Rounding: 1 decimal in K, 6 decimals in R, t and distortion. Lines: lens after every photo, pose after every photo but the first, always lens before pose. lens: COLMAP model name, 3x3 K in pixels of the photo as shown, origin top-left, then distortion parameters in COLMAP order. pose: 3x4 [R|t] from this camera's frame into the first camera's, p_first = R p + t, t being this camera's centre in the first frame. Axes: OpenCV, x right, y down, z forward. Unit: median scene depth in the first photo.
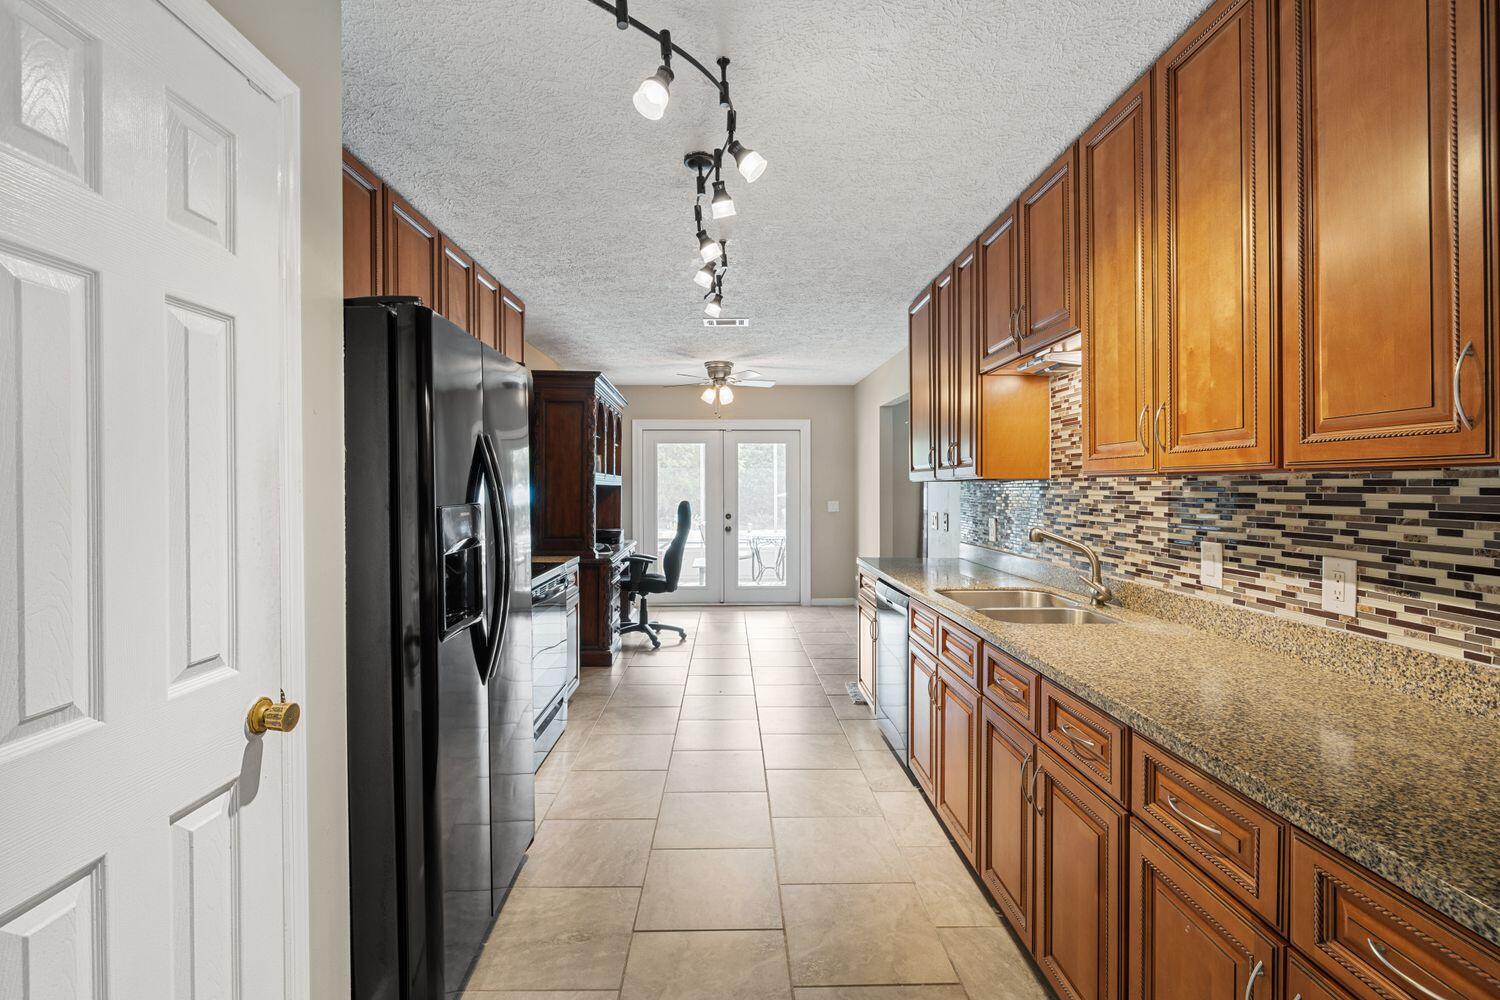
lens RADIAL K [[704.6, 0, 746.6], [0, 704.6, 490.1], [0, 0, 1]] dist [0.002395, 0.000058]
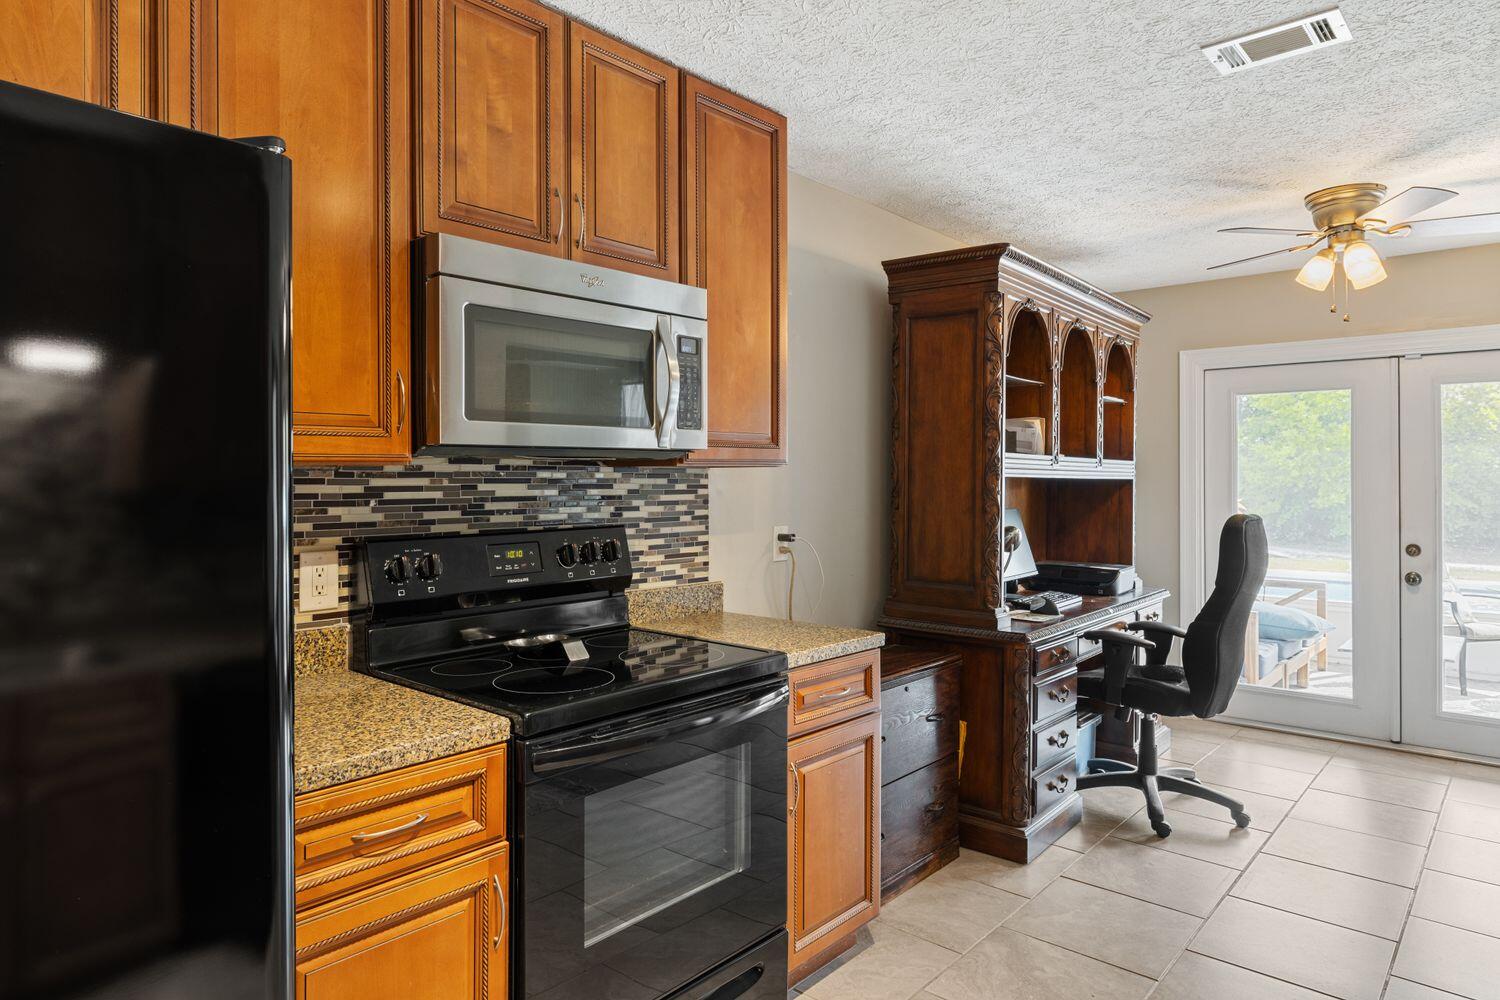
lens RADIAL K [[917.5, 0, 761.1], [0, 917.5, 468.1], [0, 0, 1]] dist [0.008585, 0.003943]
pose [[0.736139, -0.003876, -0.676819, 0.080698], [-0.007411, 0.999877, -0.013787, -0.003808], [0.676790, 0.015165, 0.736020, 0.370728]]
